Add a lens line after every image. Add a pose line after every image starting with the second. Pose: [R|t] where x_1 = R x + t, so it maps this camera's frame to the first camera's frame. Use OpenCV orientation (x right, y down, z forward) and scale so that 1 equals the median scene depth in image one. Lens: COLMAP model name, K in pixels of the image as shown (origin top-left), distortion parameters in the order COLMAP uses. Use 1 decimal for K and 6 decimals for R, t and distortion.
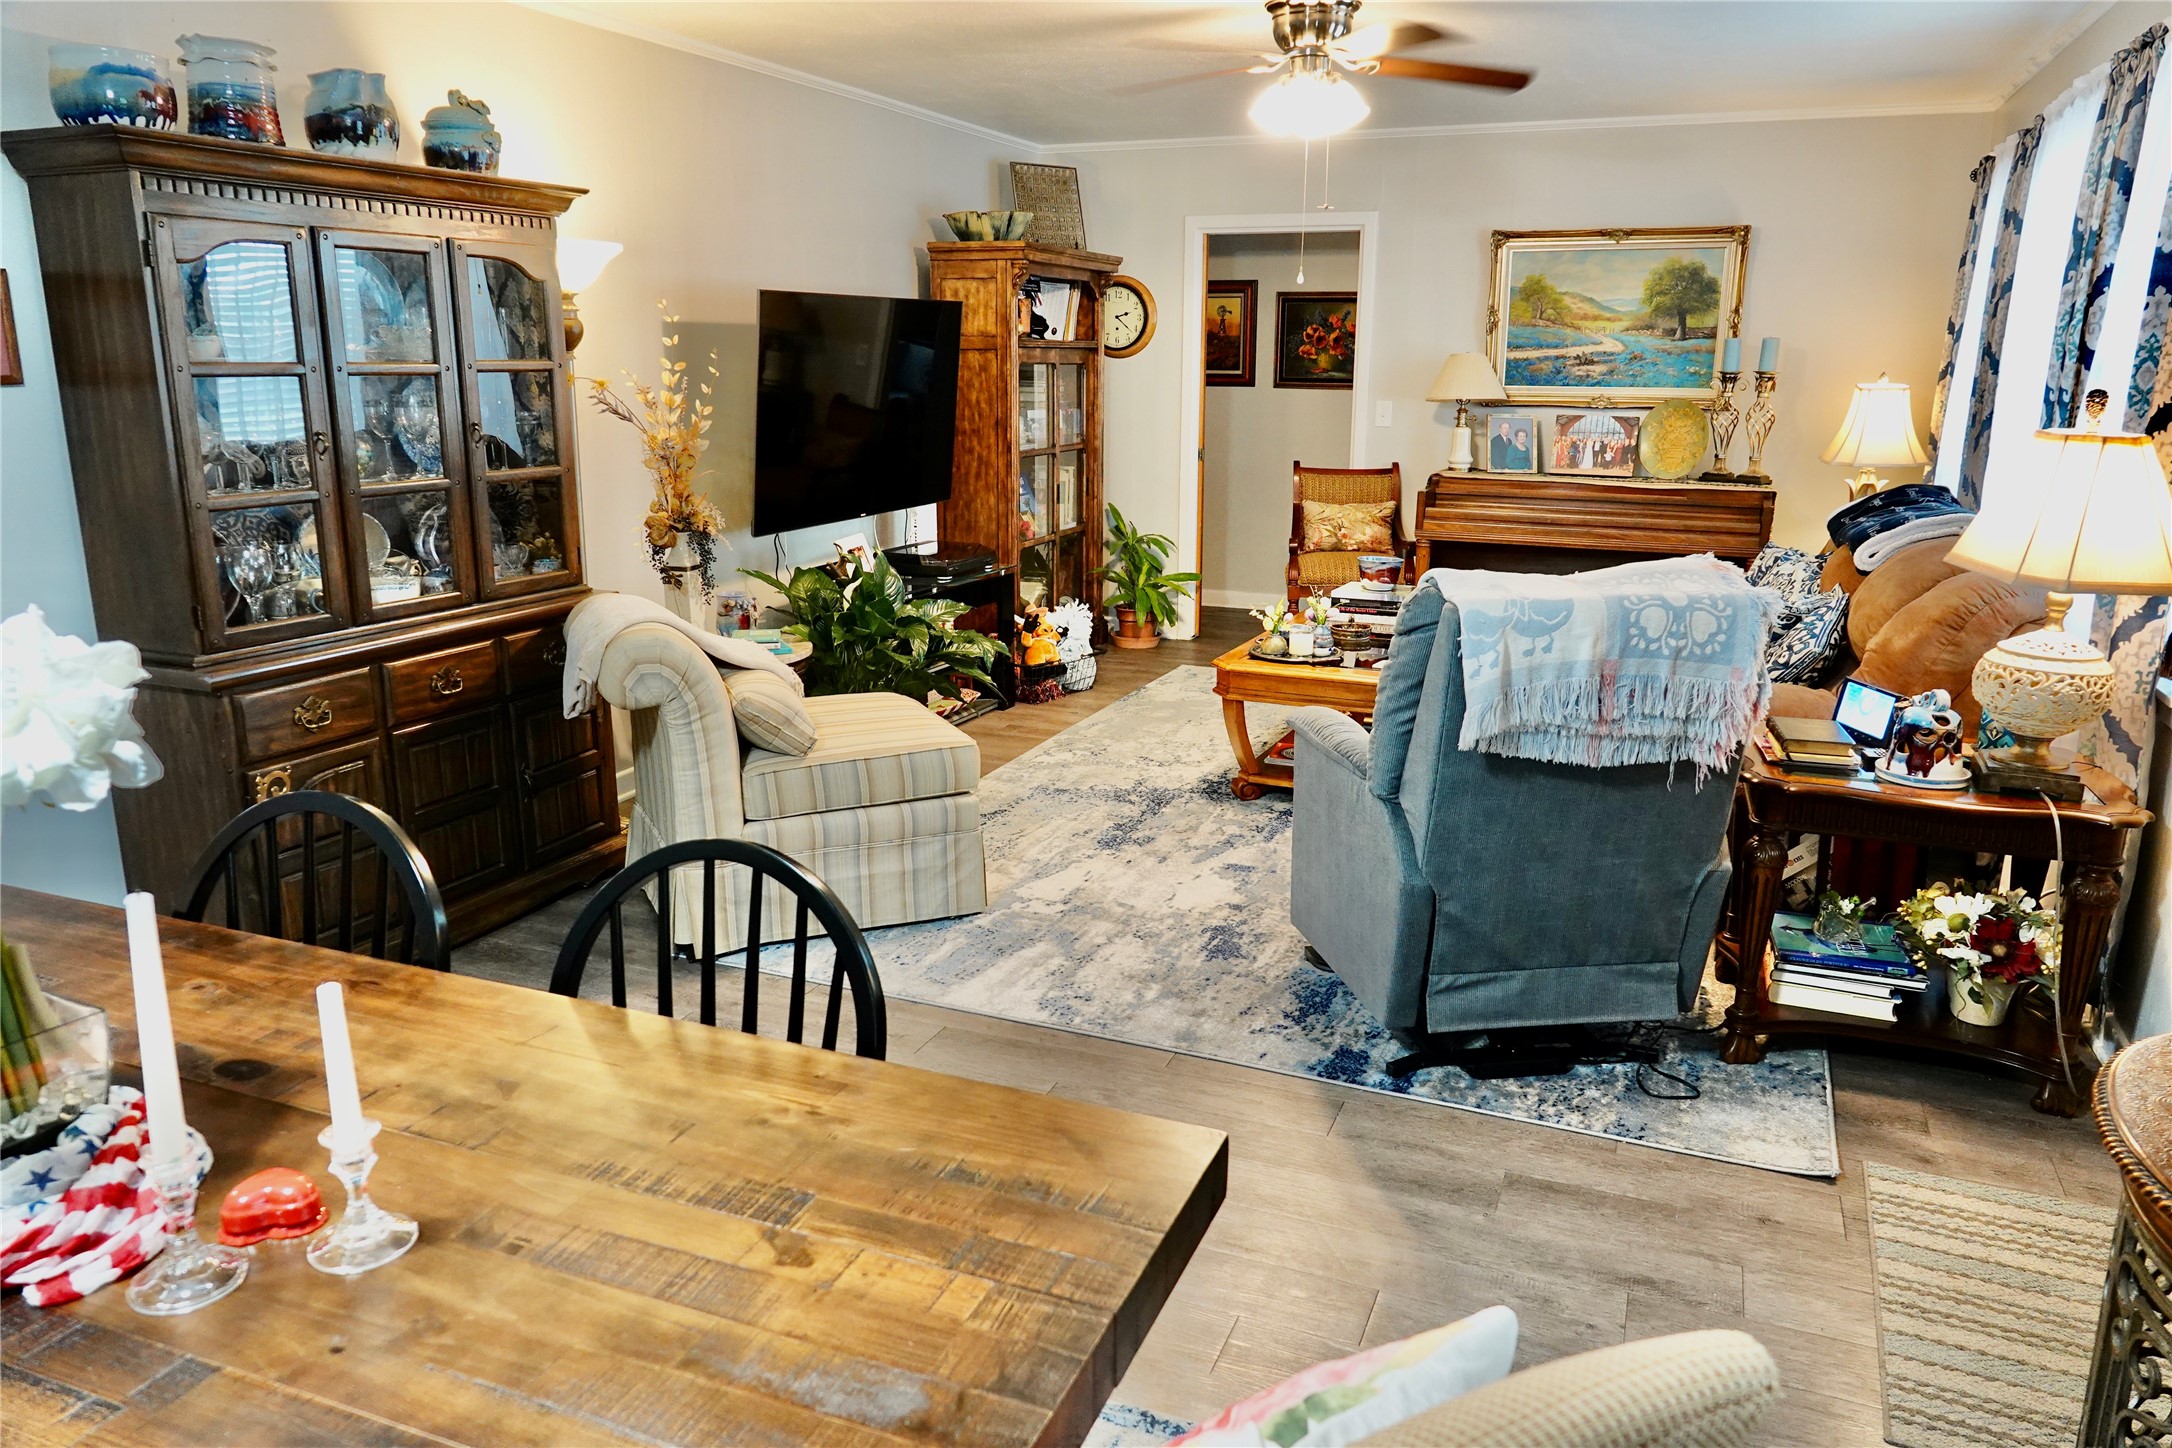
lens RADIAL K [[1511.5, 0, 1076.2], [0, 1511.5, 714.1], [0, 0, 1]] dist [0.006525, -0.000811]
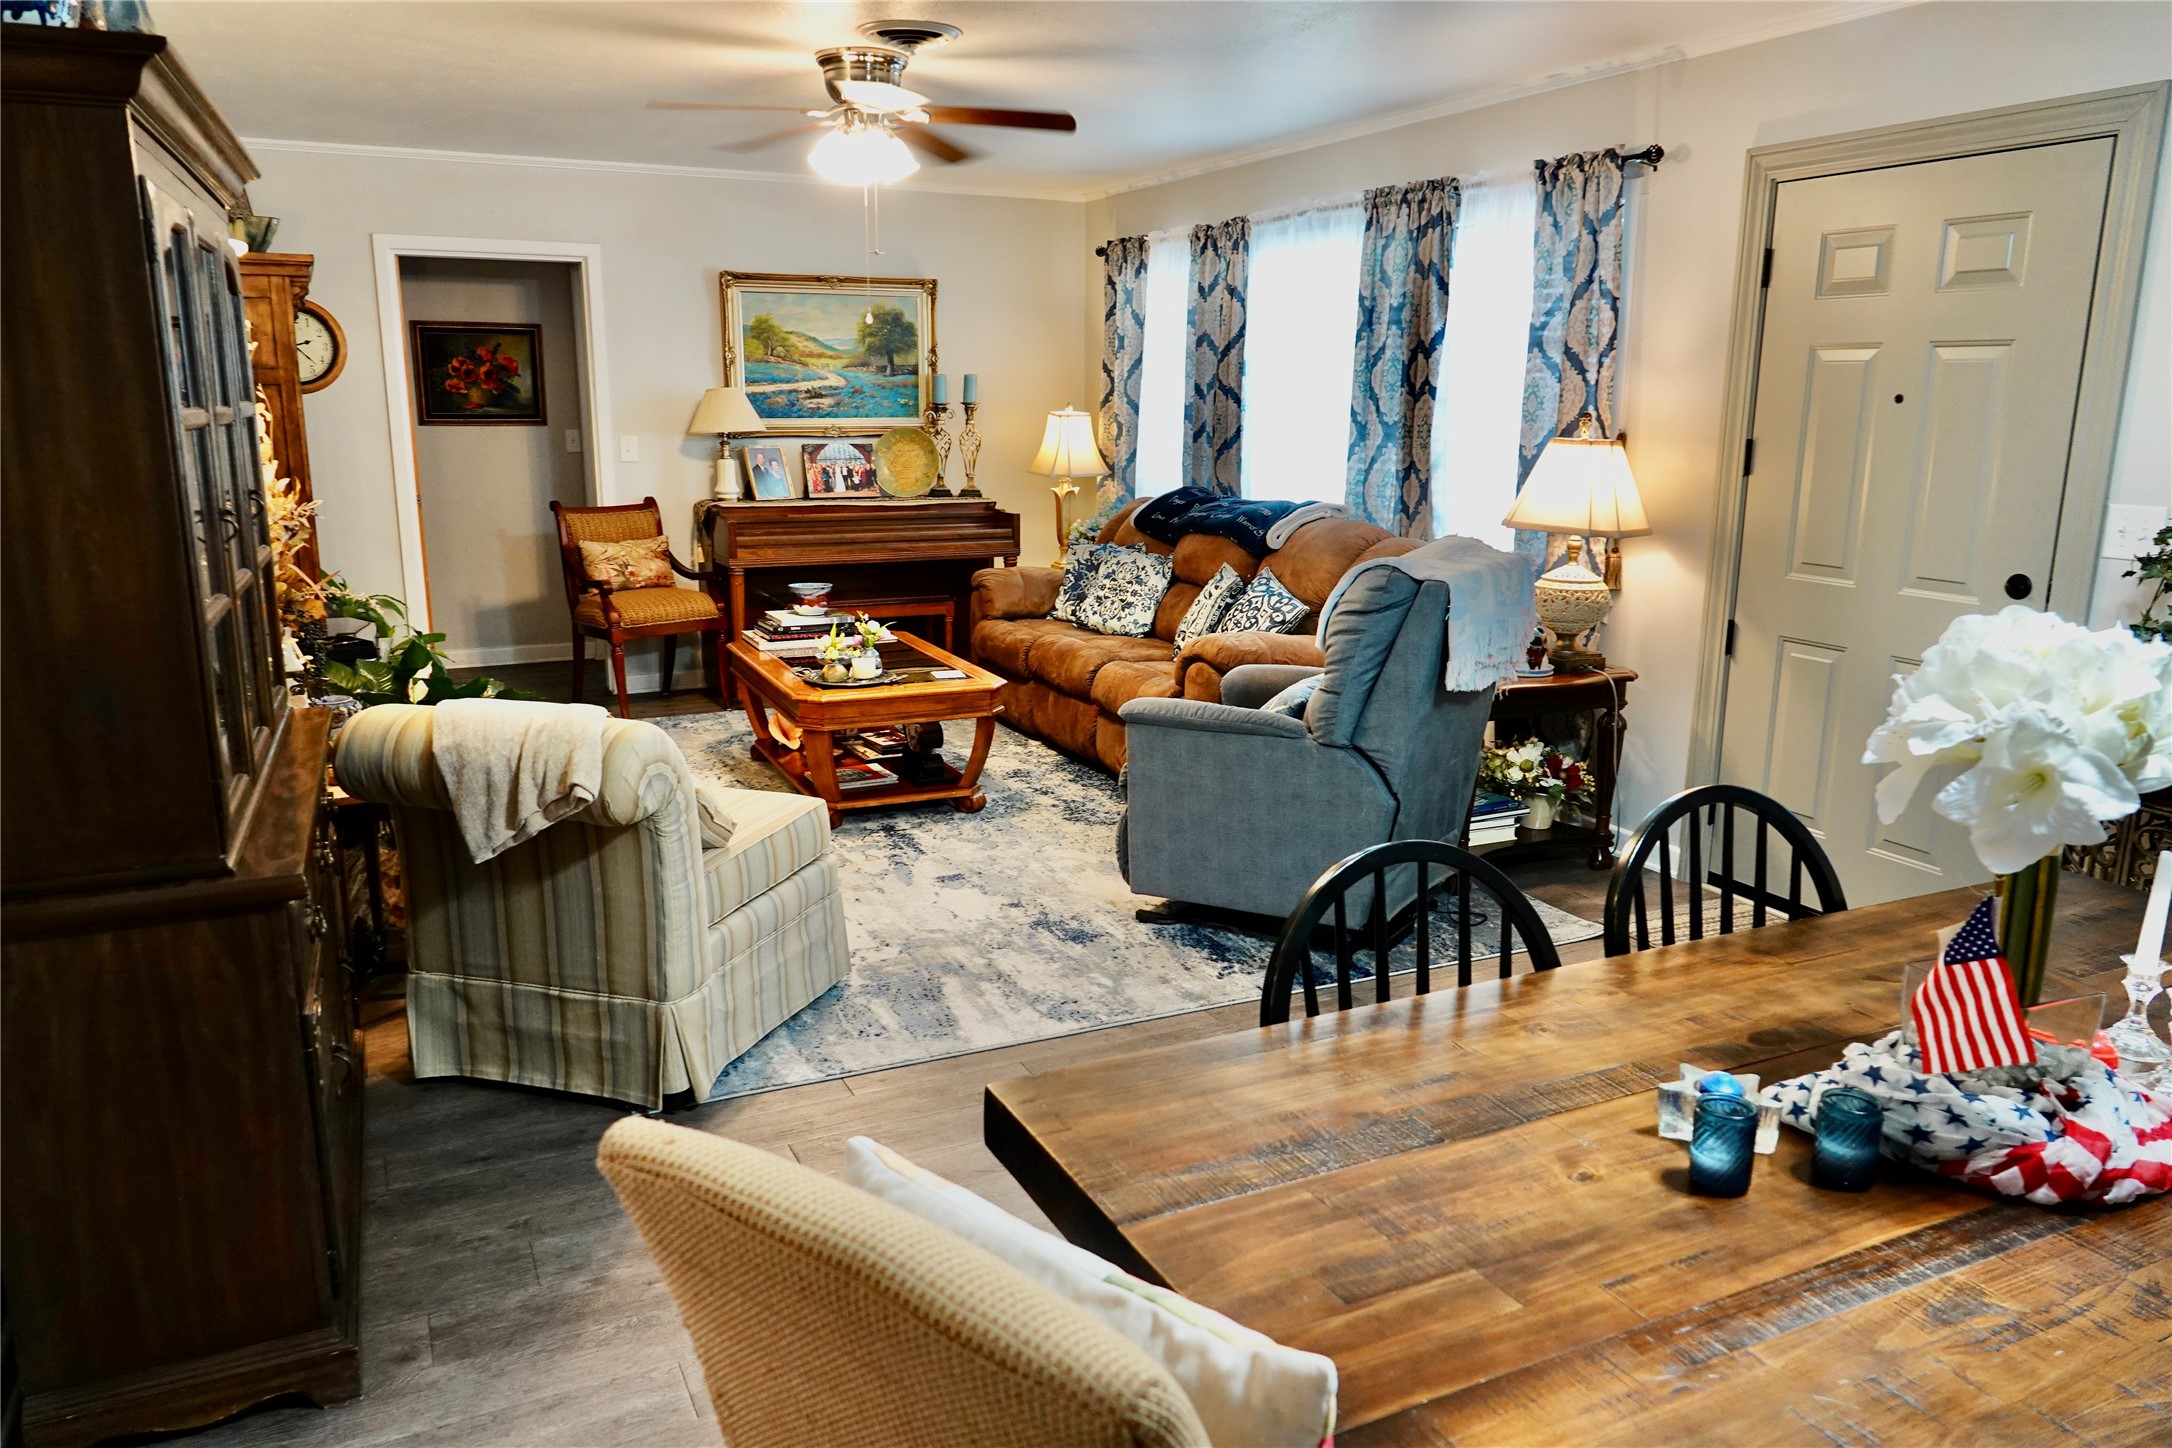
lens RADIAL K [[1511.5, 0, 1084.7], [0, 1511.5, 728.2], [0, 0, 1]] dist [0.006525, -0.000811]
pose [[0.672203, -0.166296, 0.721449, -0.370626], [0.173296, 0.982719, 0.065053, -0.034437], [-0.719800, 0.081295, 0.689405, 0.128436]]
